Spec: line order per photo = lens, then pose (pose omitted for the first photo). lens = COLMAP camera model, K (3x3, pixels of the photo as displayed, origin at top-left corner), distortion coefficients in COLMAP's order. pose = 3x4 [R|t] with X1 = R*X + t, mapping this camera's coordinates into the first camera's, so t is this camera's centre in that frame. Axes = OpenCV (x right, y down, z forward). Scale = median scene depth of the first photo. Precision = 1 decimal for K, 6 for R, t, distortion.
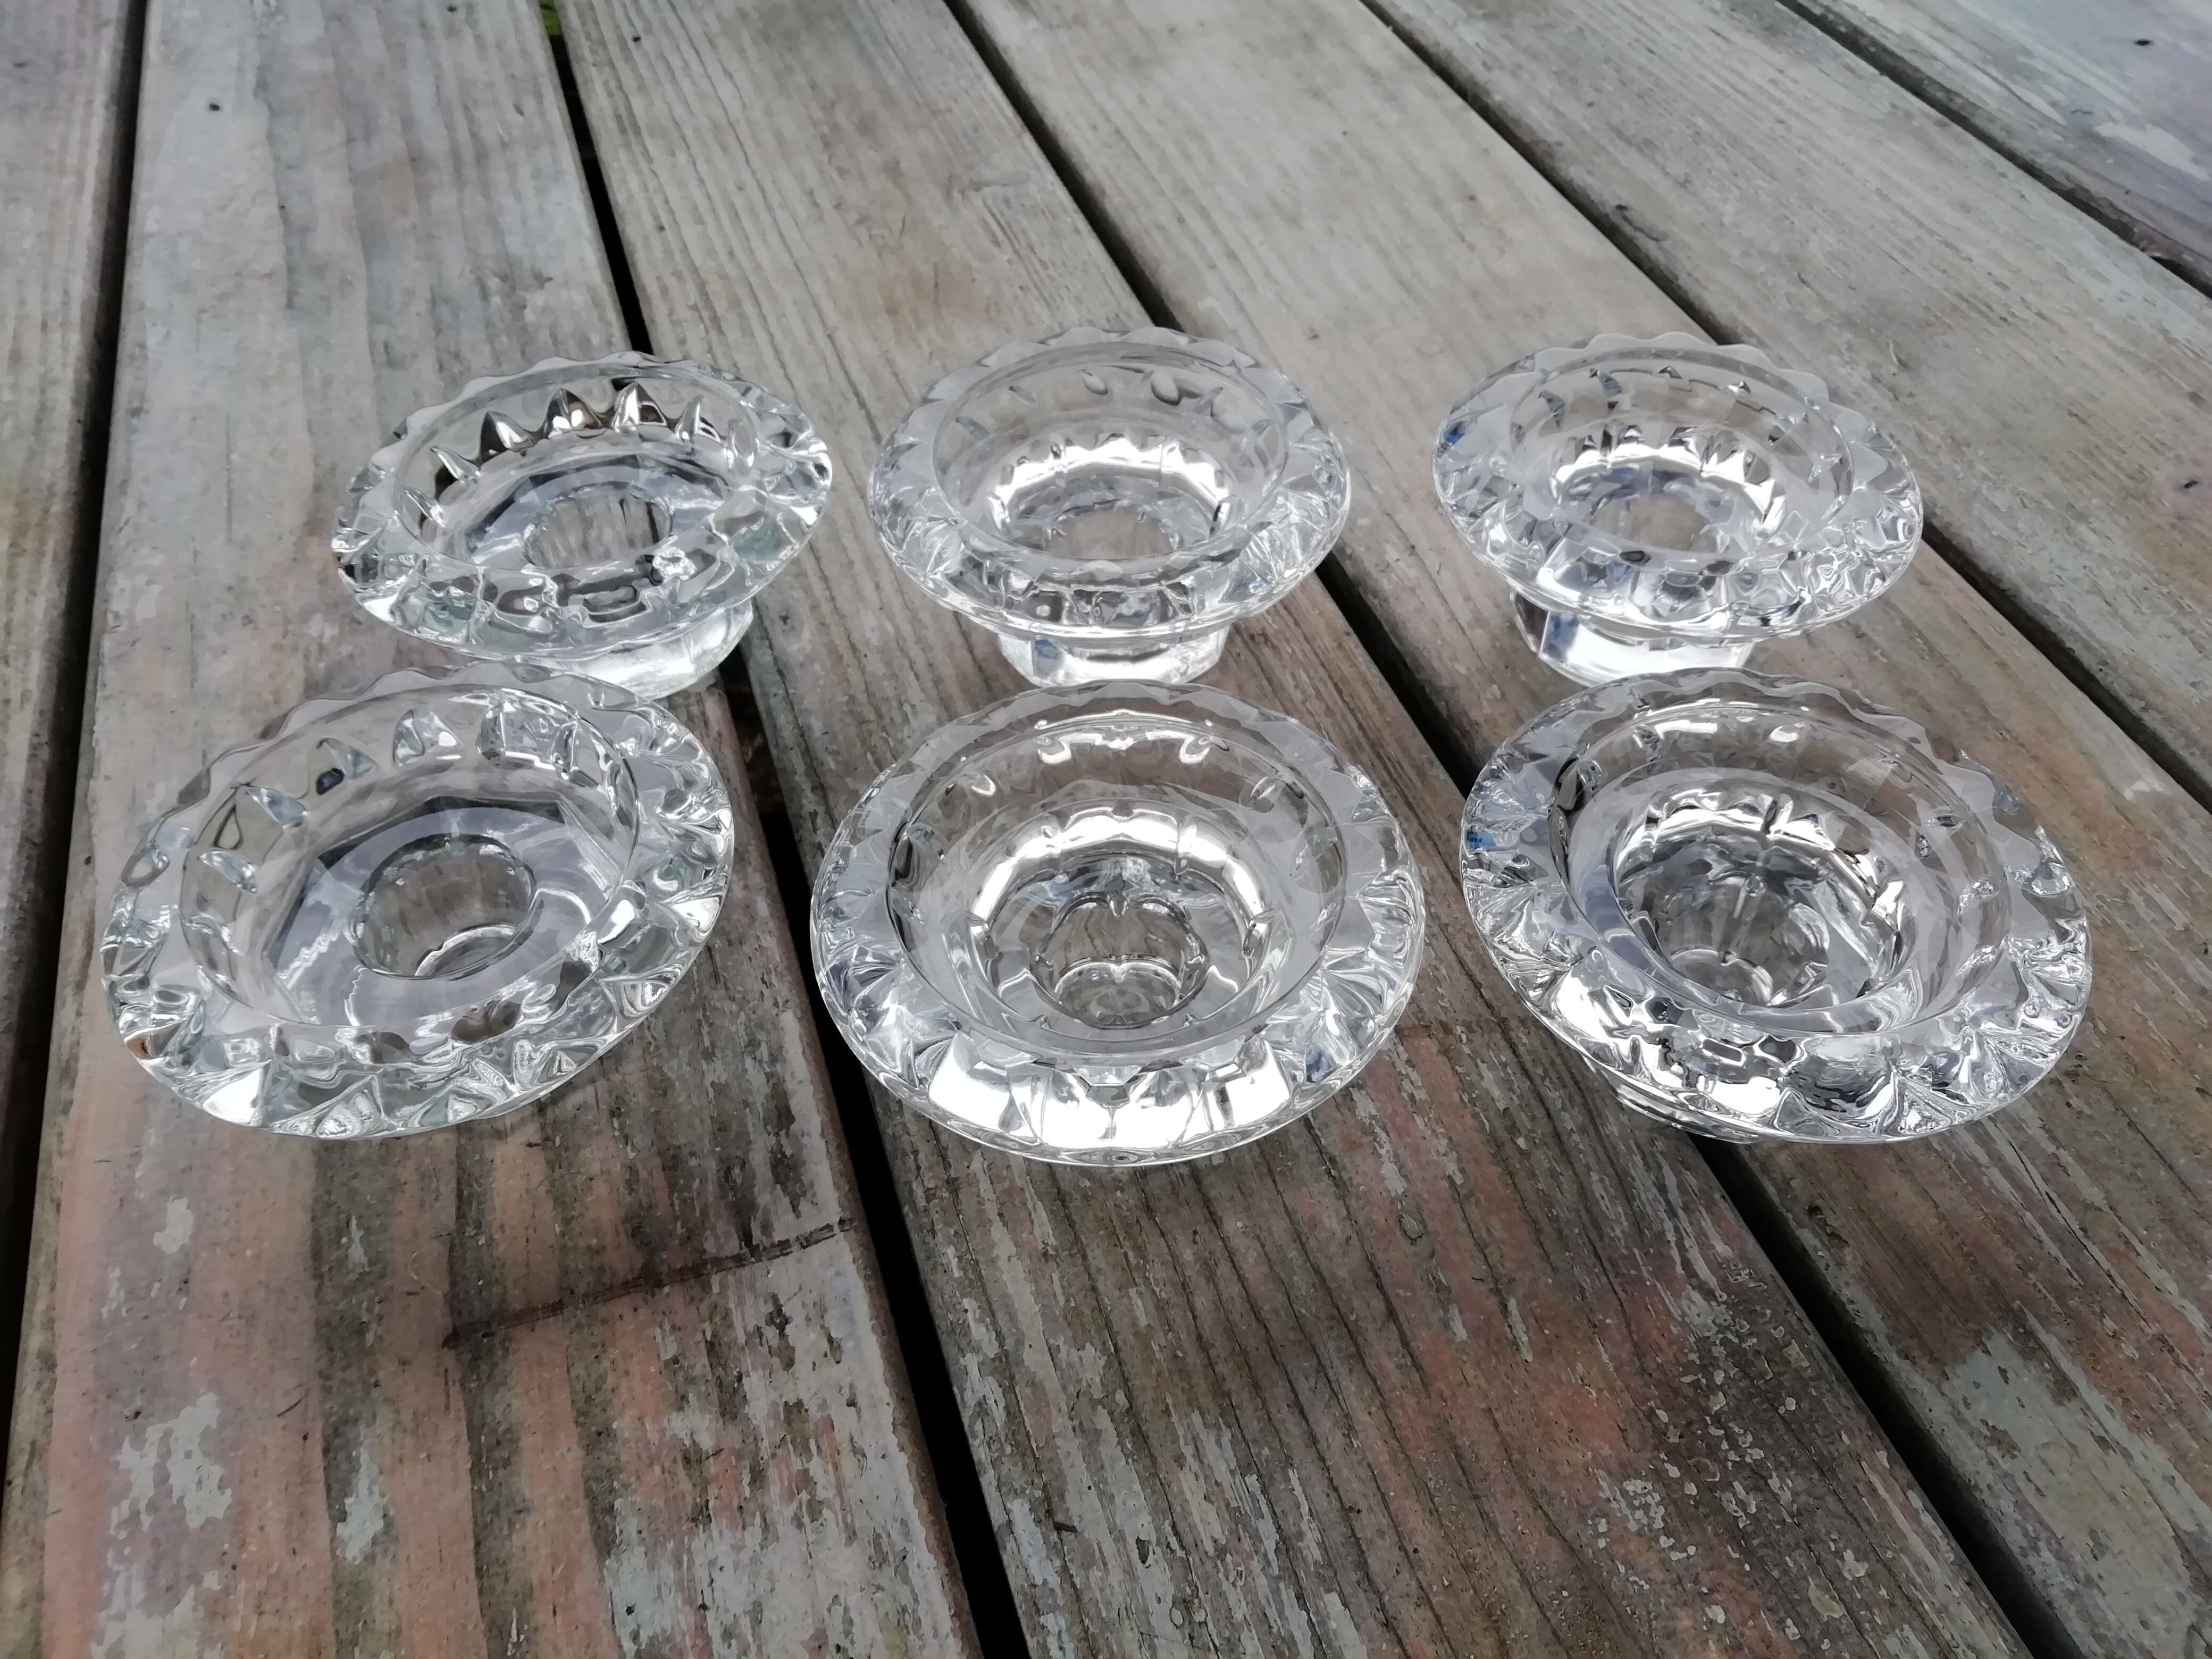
lens RADIAL K [[1638.2, 0, 1106.0], [0, 1638.2, 829.5], [0, 0, 1]] dist [-0.002236, 0.005116]
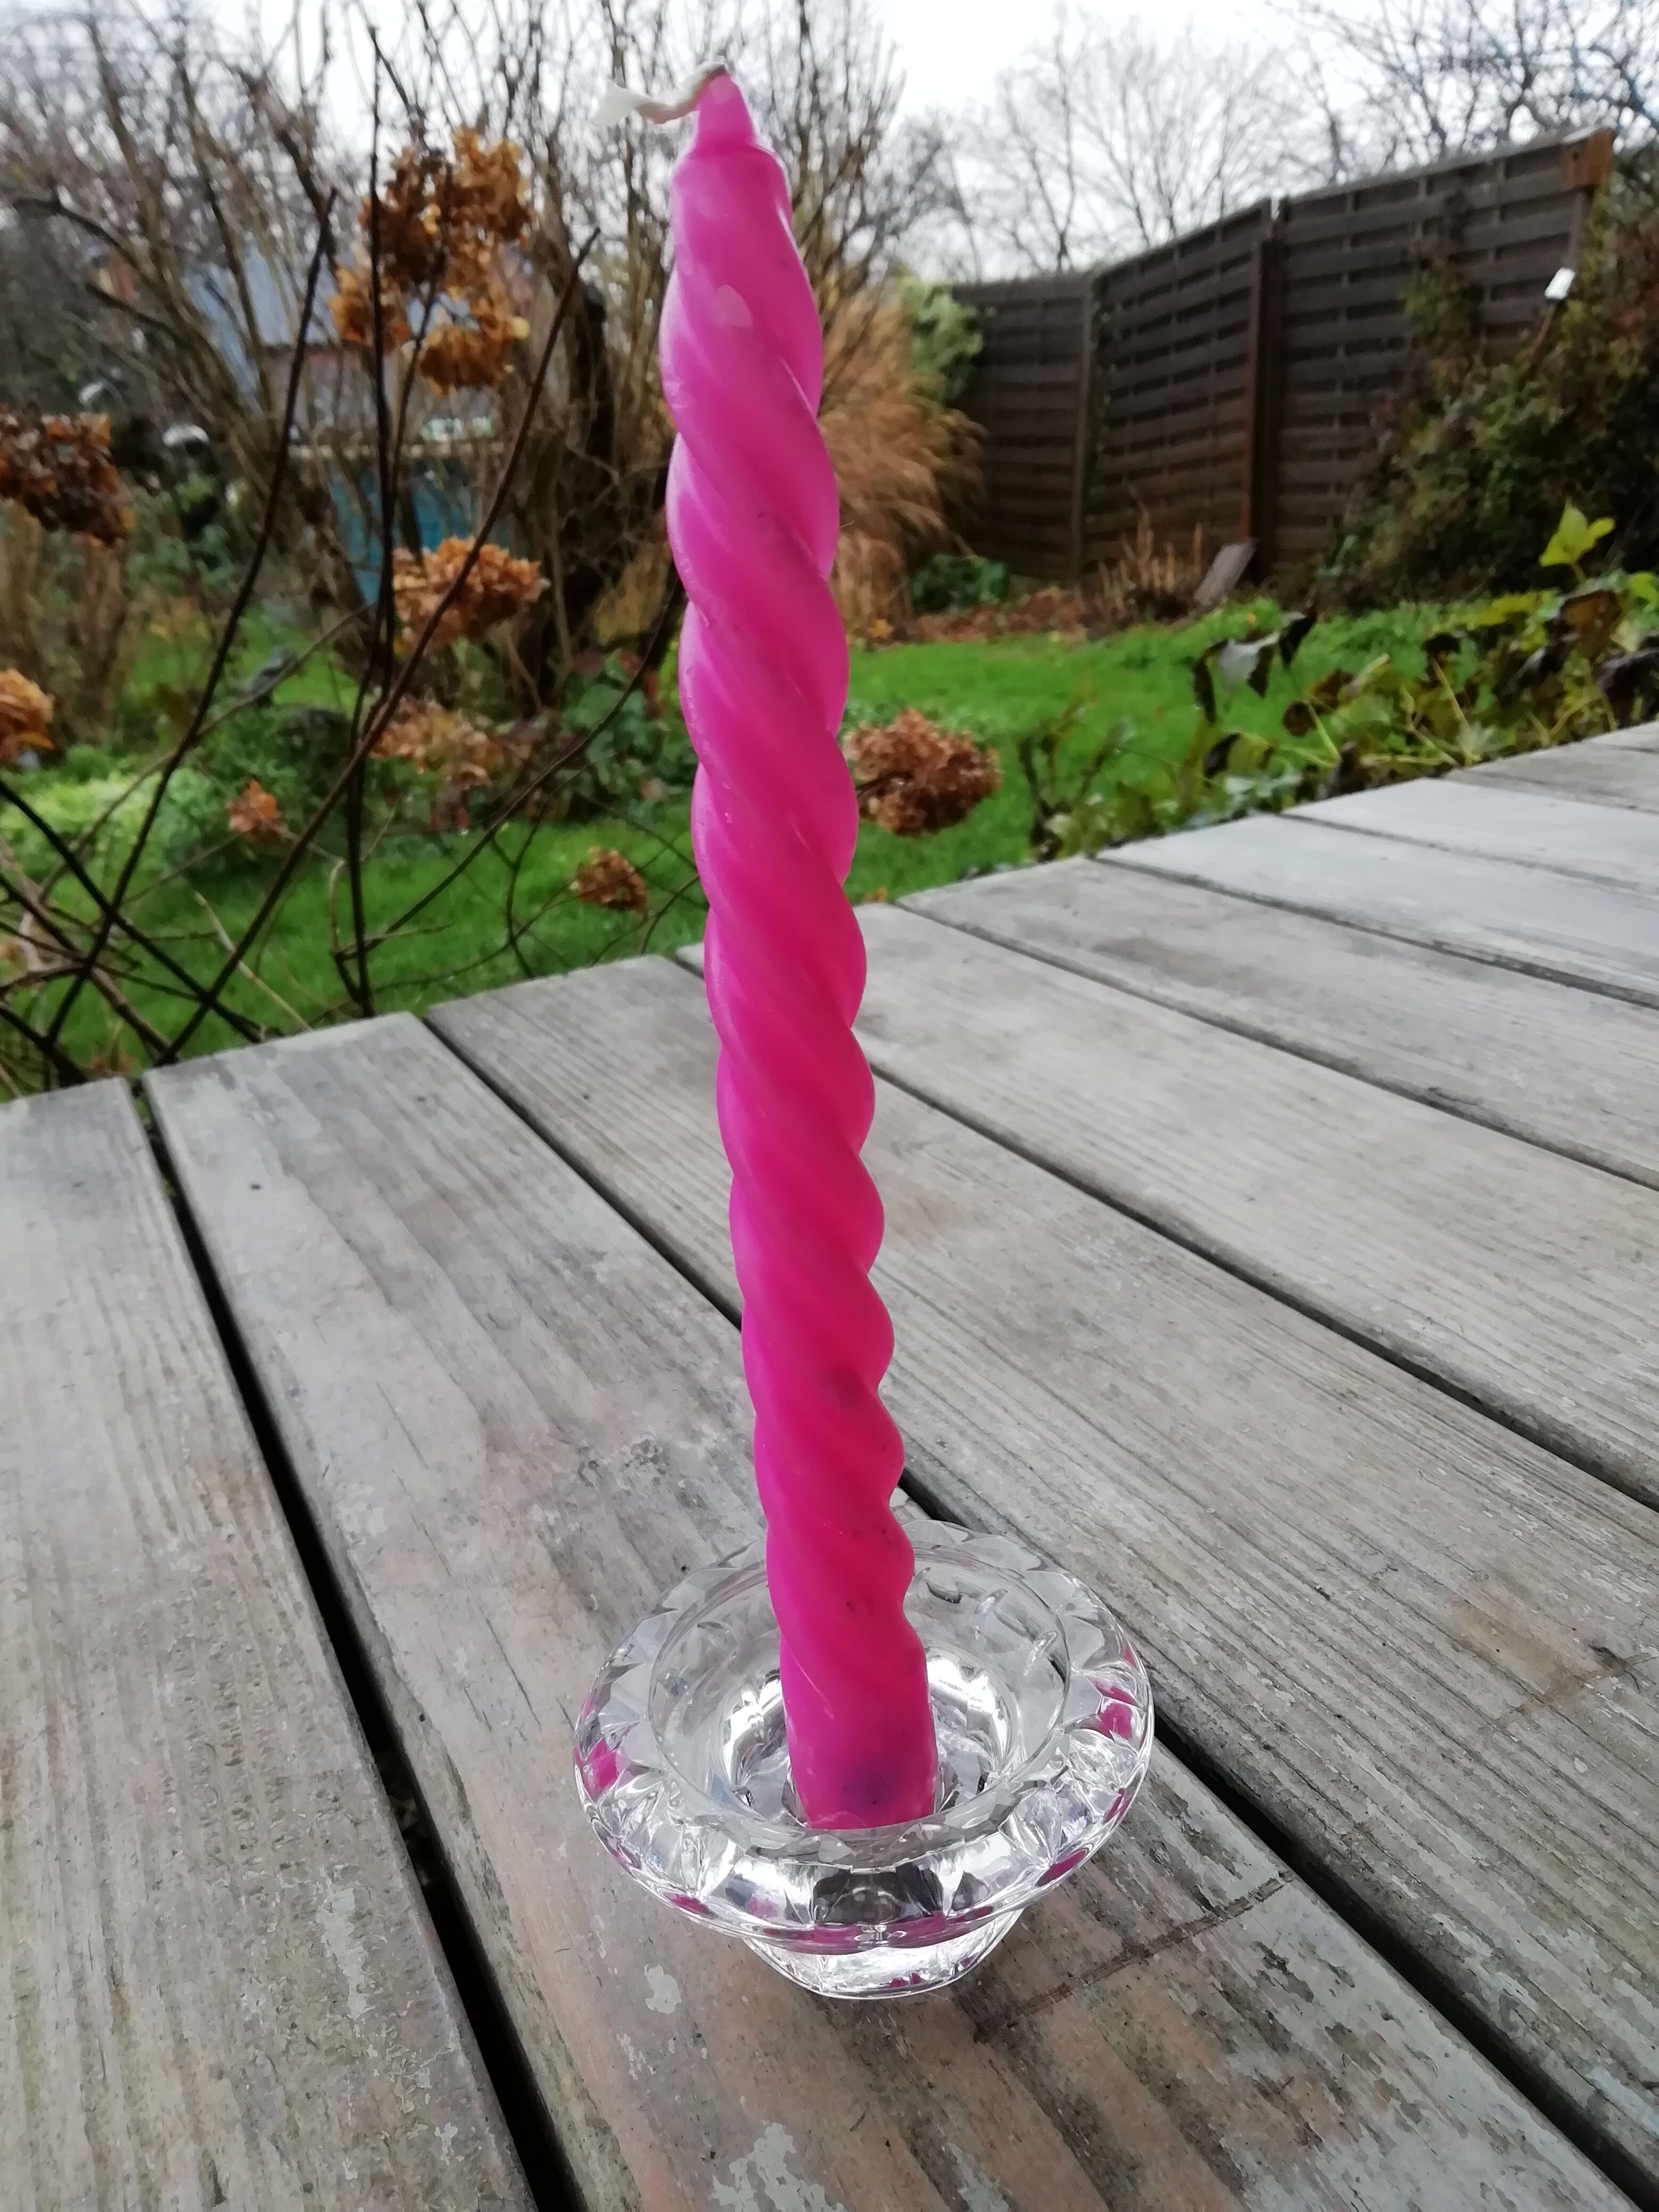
lens RADIAL K [[1638.2, 0, 829.5], [0, 1638.2, 1106.0], [0, 0, 1]] dist [-0.002236, 0.005116]
pose [[0.986917, -0.137658, 0.083930, -0.462642], [0.160879, 0.875007, -0.456596, 0.237072], [-0.010585, 0.464126, 0.885706, -0.165440]]
